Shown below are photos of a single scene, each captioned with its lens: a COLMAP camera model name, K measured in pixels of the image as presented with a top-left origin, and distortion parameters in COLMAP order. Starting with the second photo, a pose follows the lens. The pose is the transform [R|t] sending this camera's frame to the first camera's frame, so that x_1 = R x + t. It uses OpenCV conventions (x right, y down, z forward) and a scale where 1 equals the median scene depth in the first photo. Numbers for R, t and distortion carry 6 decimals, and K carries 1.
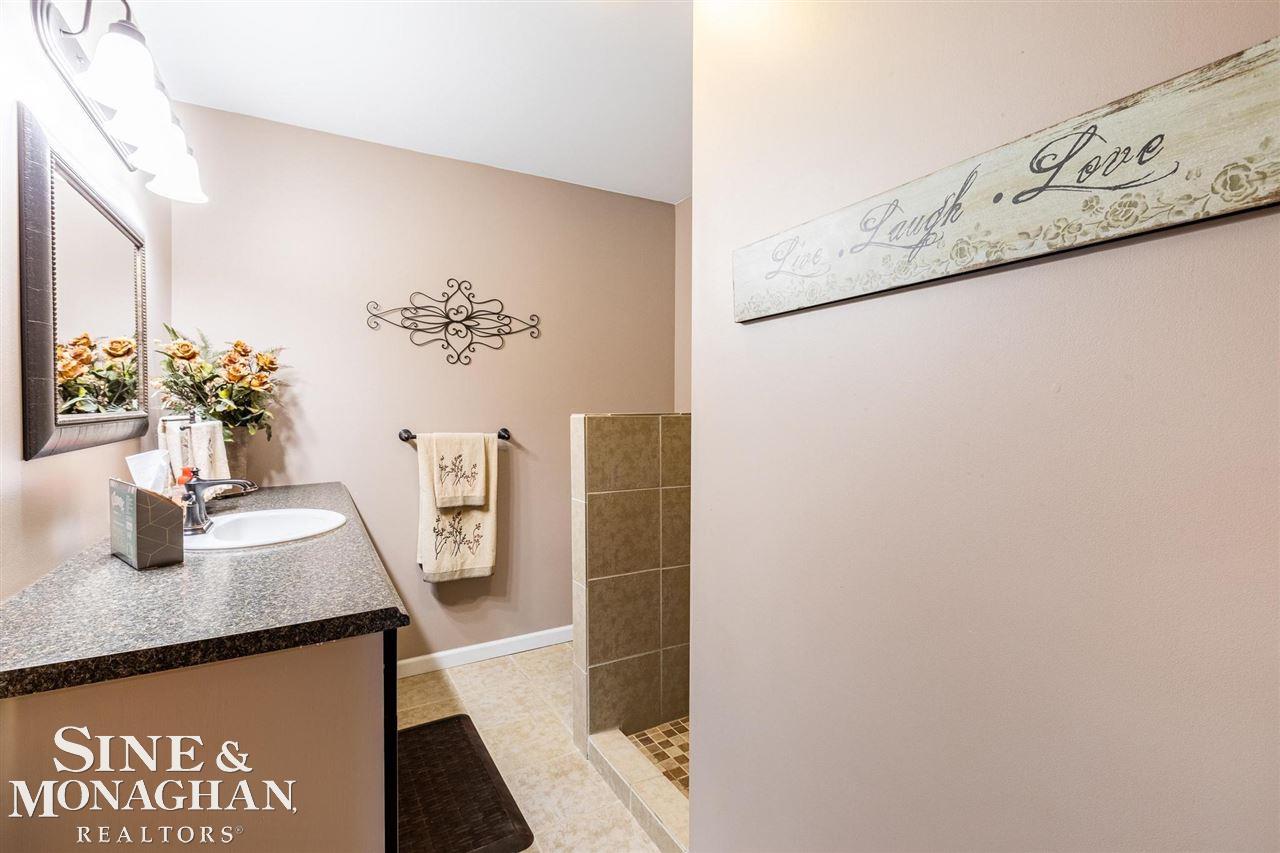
lens RADIAL K [[583.4, 0, 639.7], [0, 583.4, 423.8], [0, 0, 1]] dist [0.000016, 0.000089]
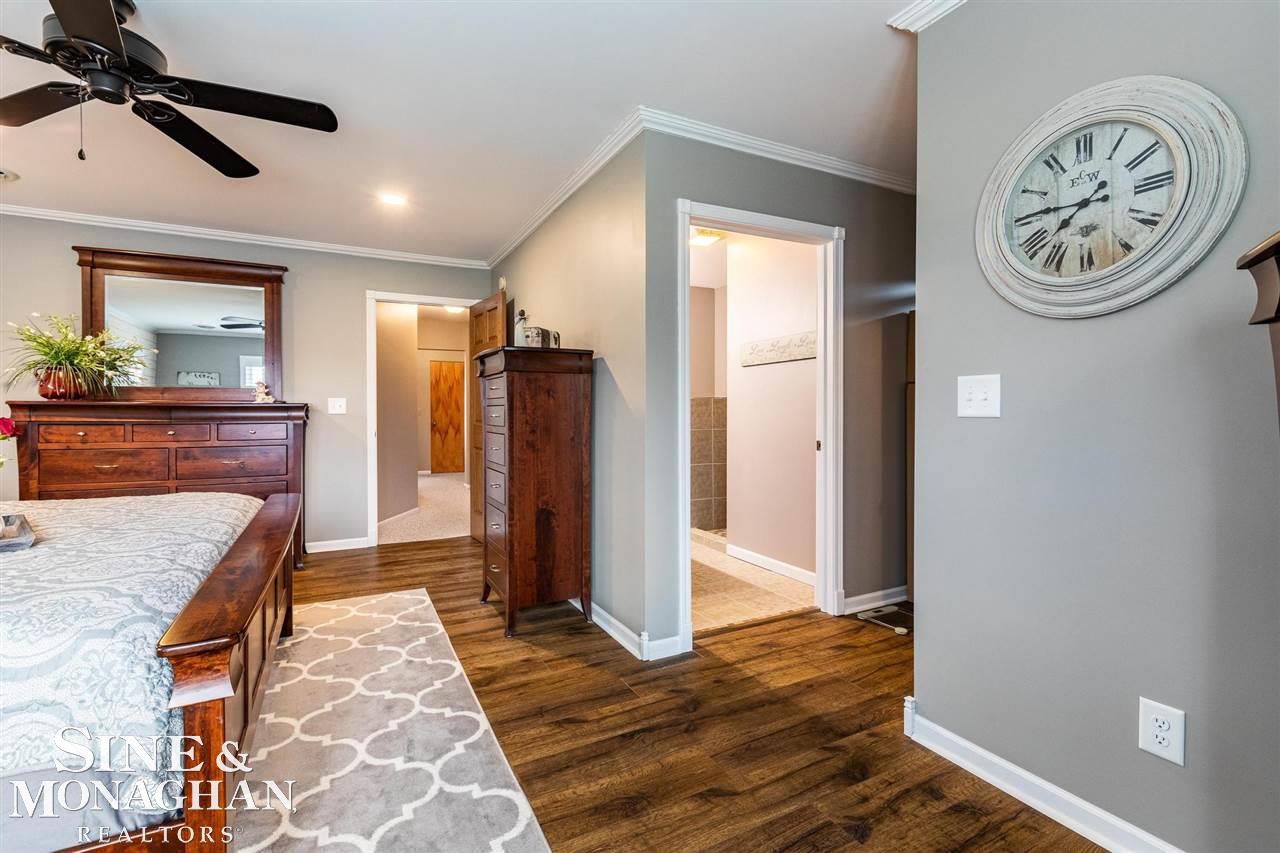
lens RADIAL K [[583.4, 0, 640.4], [0, 583.4, 417.8], [0, 0, 1]] dist [0.000016, 0.000089]
pose [[0.999087, -0.000965, -0.042712, -0.164897], [0.000549, 0.999952, -0.009747, 0.092440], [0.042720, 0.009715, 0.999040, -1.454327]]
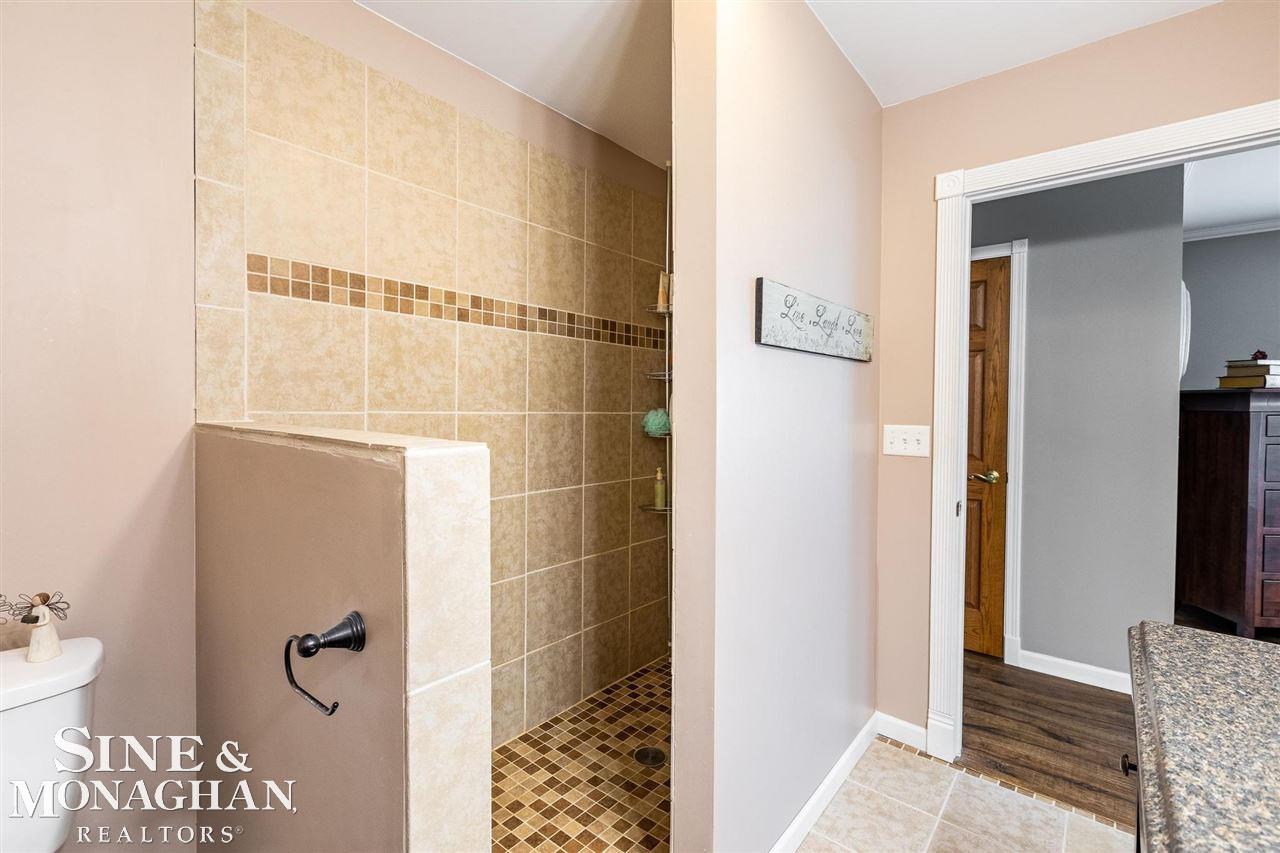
lens RADIAL K [[583.4, 0, 638.4], [0, 583.4, 420.3], [0, 0, 1]] dist [0.000016, 0.000089]
pose [[-0.363191, -0.018663, 0.931528, -0.494371], [0.016436, 0.999515, 0.026433, -0.040189], [-0.931570, 0.024911, -0.362709, 1.037646]]
